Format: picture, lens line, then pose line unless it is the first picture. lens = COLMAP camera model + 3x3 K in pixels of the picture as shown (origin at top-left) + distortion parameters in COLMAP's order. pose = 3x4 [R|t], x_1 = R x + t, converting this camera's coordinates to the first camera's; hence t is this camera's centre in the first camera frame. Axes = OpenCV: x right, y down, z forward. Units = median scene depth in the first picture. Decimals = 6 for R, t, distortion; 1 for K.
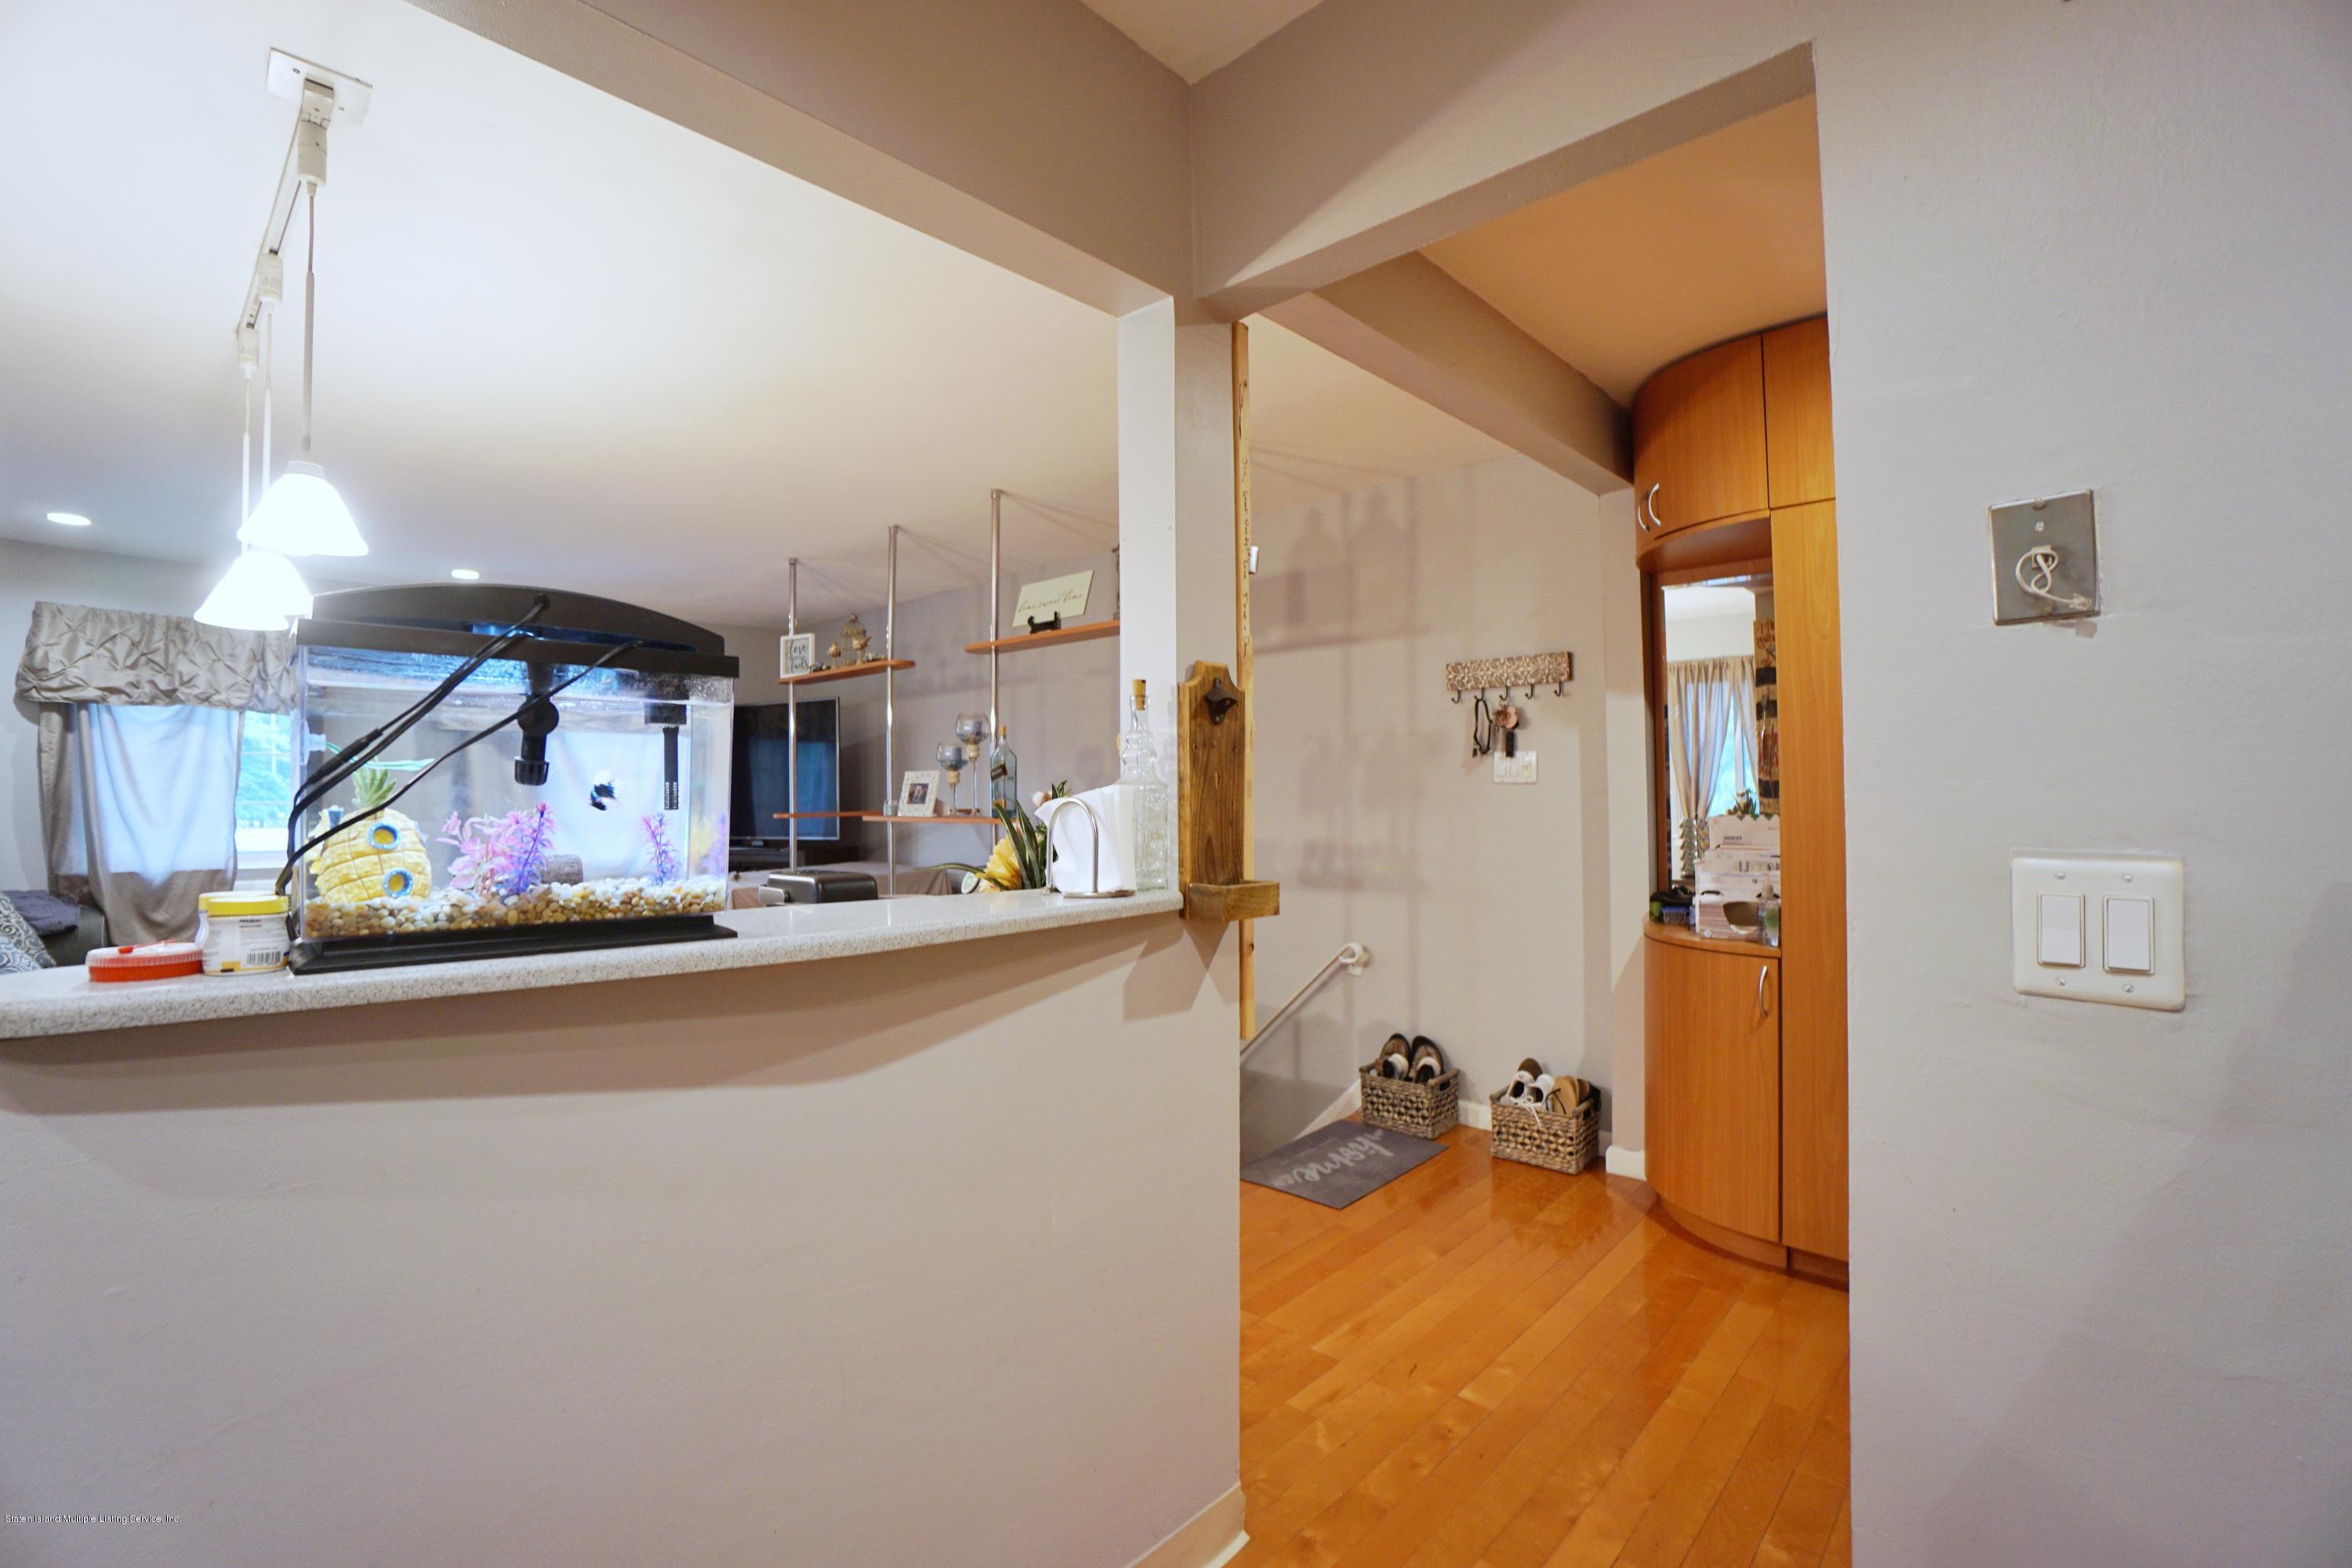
lens RADIAL K [[1036.8, 0, 1162.6], [0, 1036.8, 776.7], [0, 0, 1]] dist [-0.065414, 0.023702]
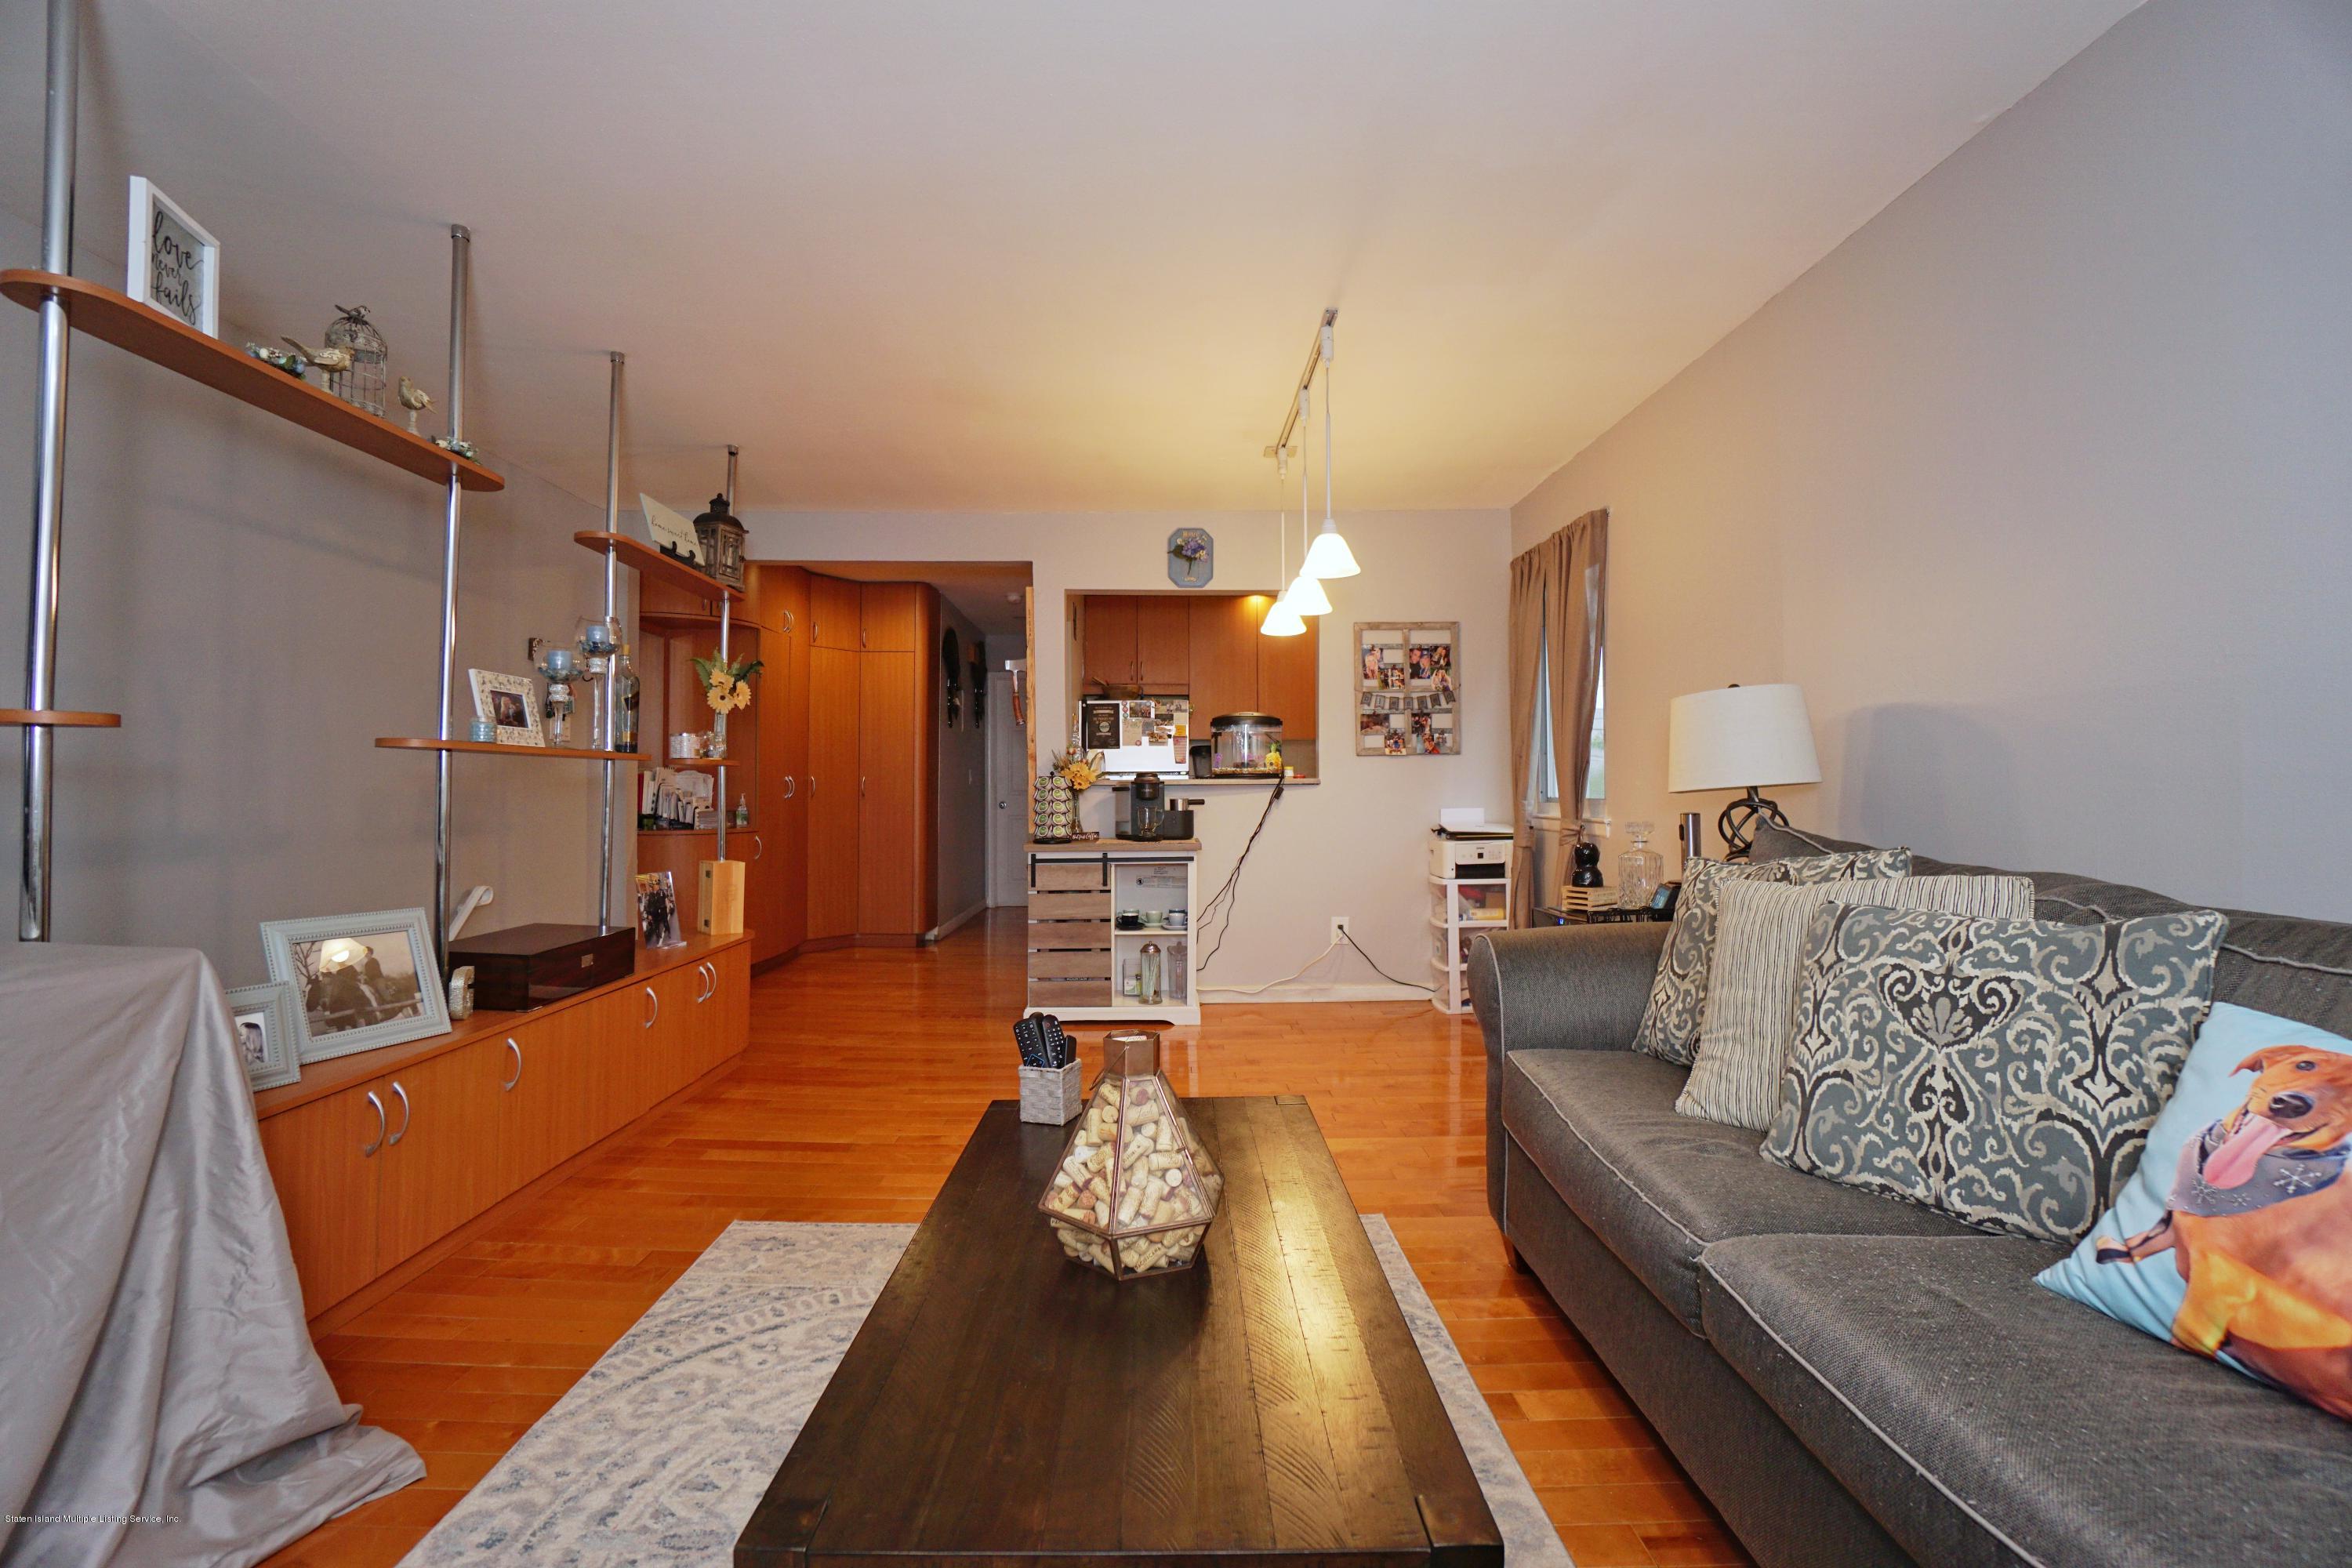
lens RADIAL K [[1036.2, 0, 1164.7], [0, 1036.2, 772.8], [0, 0, 1]] dist [-0.063431, 0.024274]
pose [[-0.689209, 0.019470, 0.724301, -0.877259], [-0.008525, 0.999352, -0.034976, 0.067086], [-0.724512, -0.030281, -0.688596, 1.038626]]
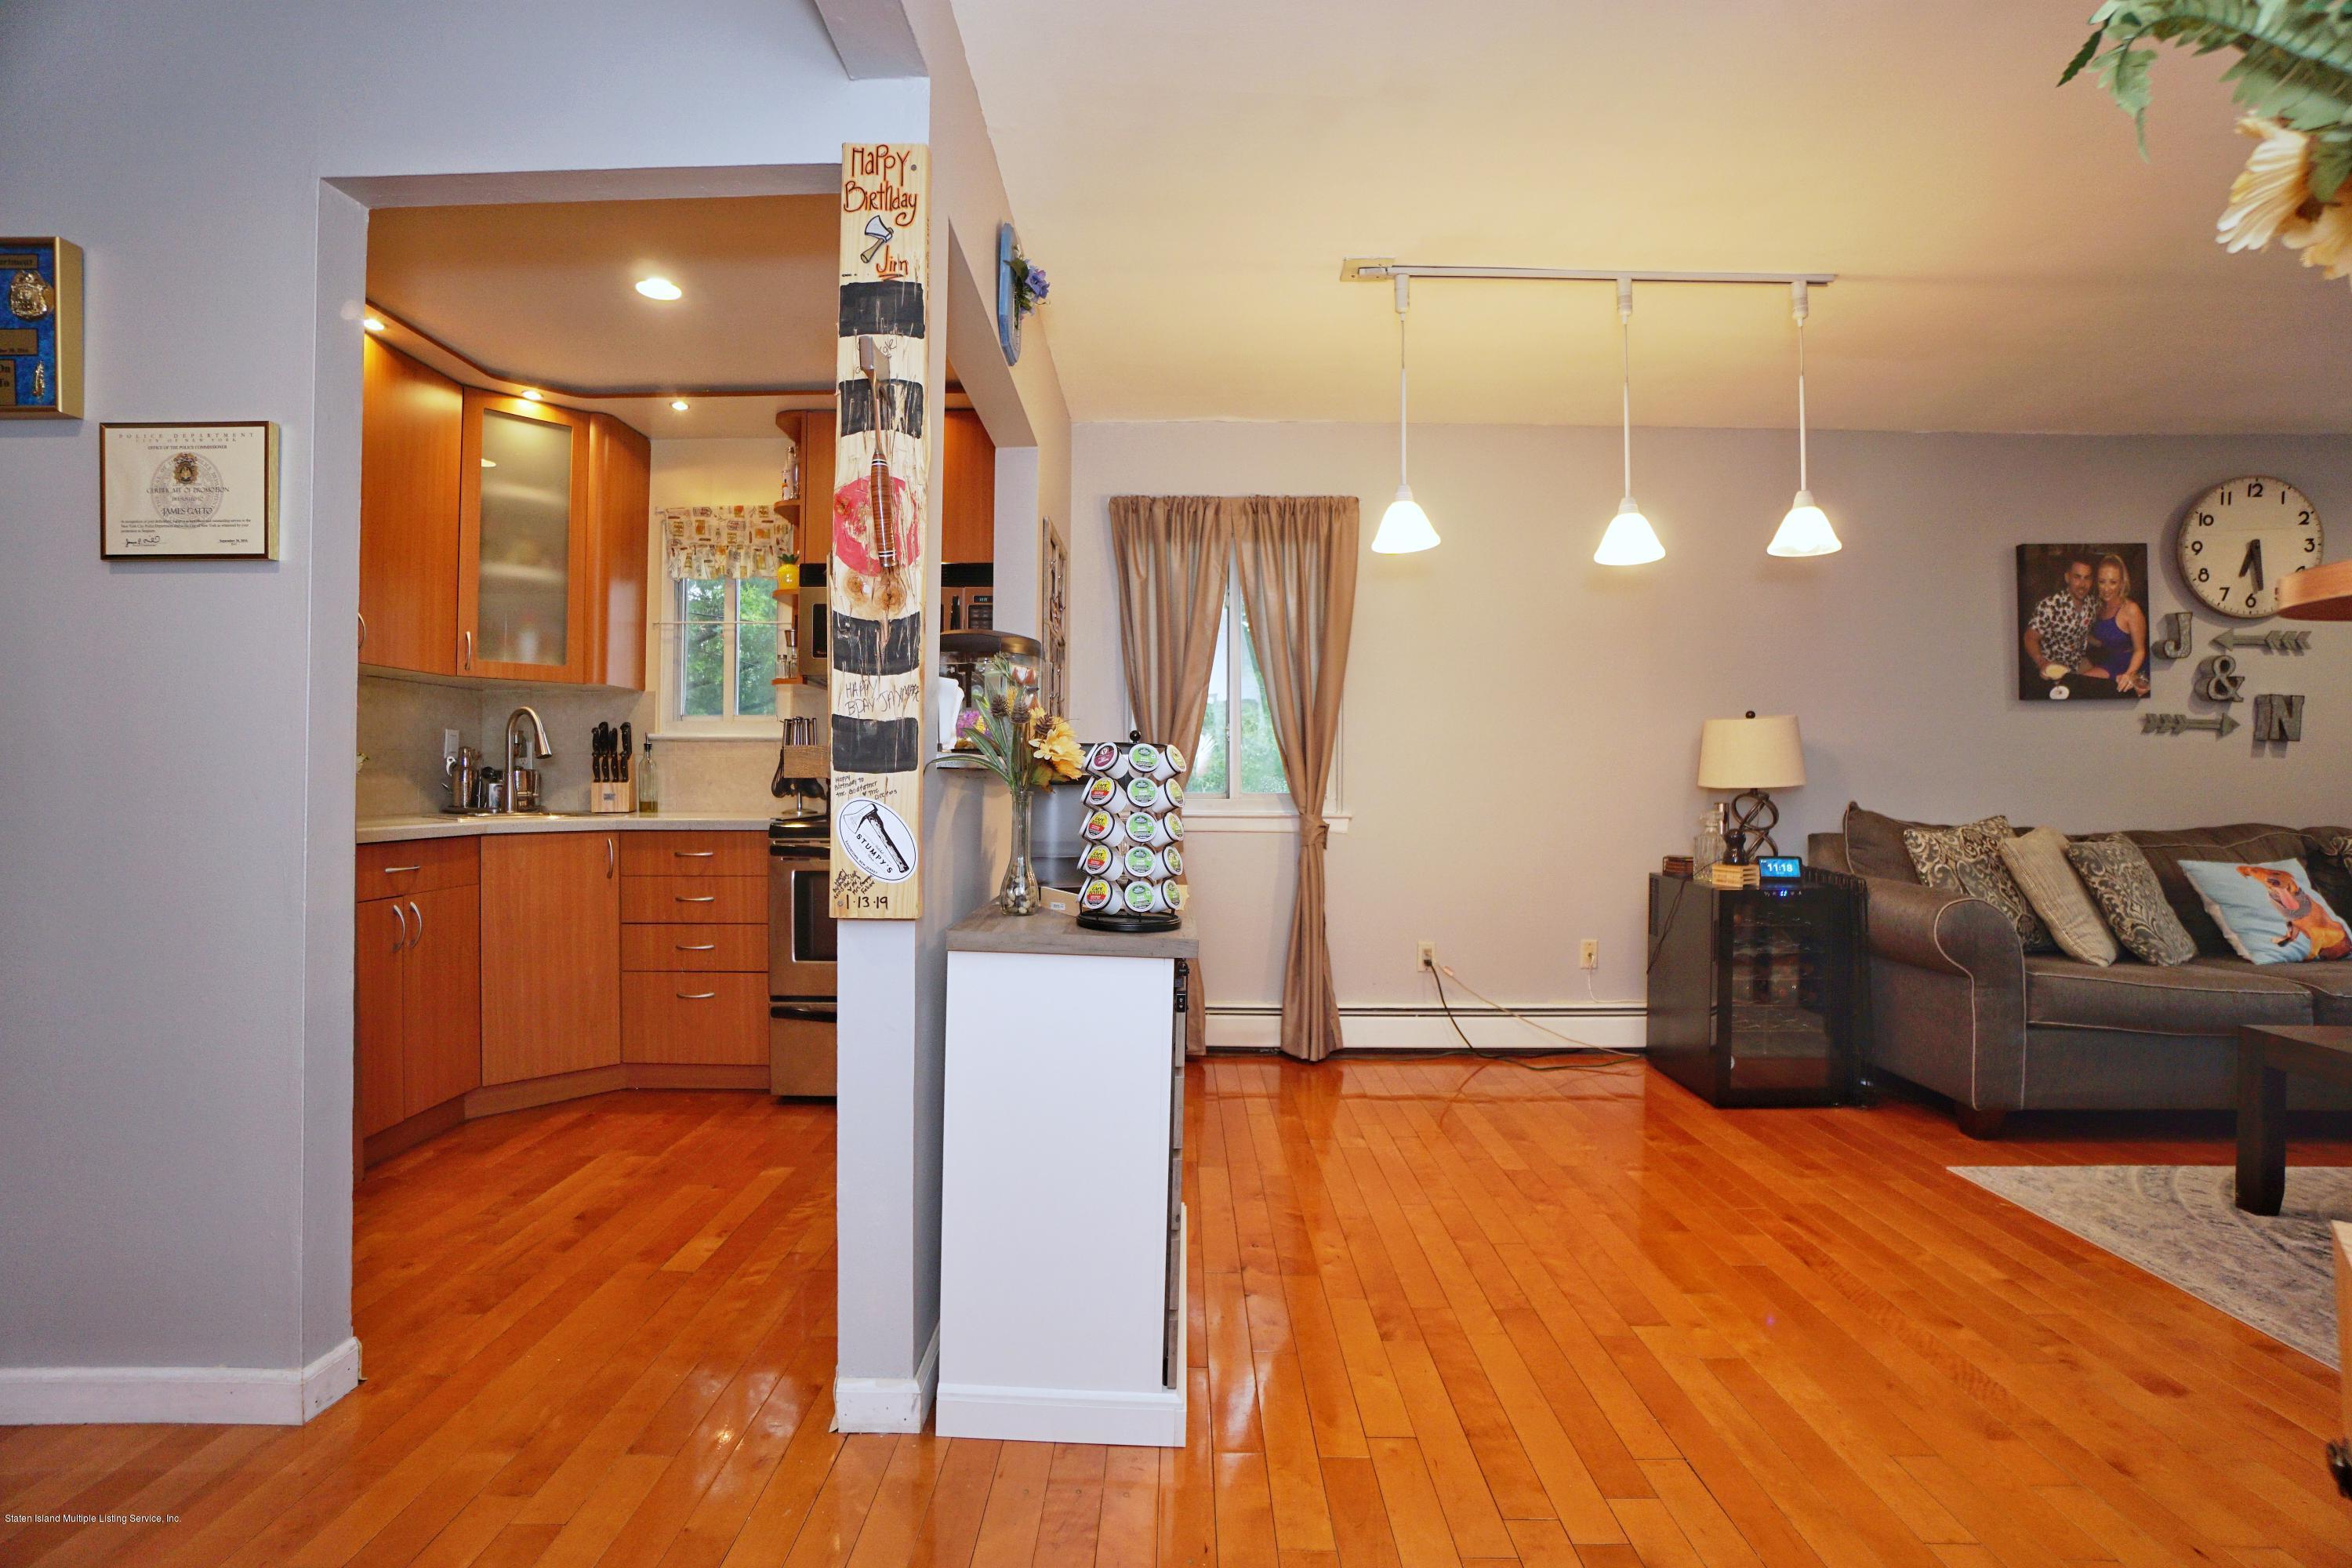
lens RADIAL K [[1036.8, 0, 1162.6], [0, 1036.8, 776.7], [0, 0, 1]] dist [-0.065414, 0.023702]
pose [[-0.734467, -0.000541, -0.678644, 0.181784], [0.014063, 0.999773, -0.016017, 0.053333], [0.678498, -0.021308, -0.734293, 0.697255]]
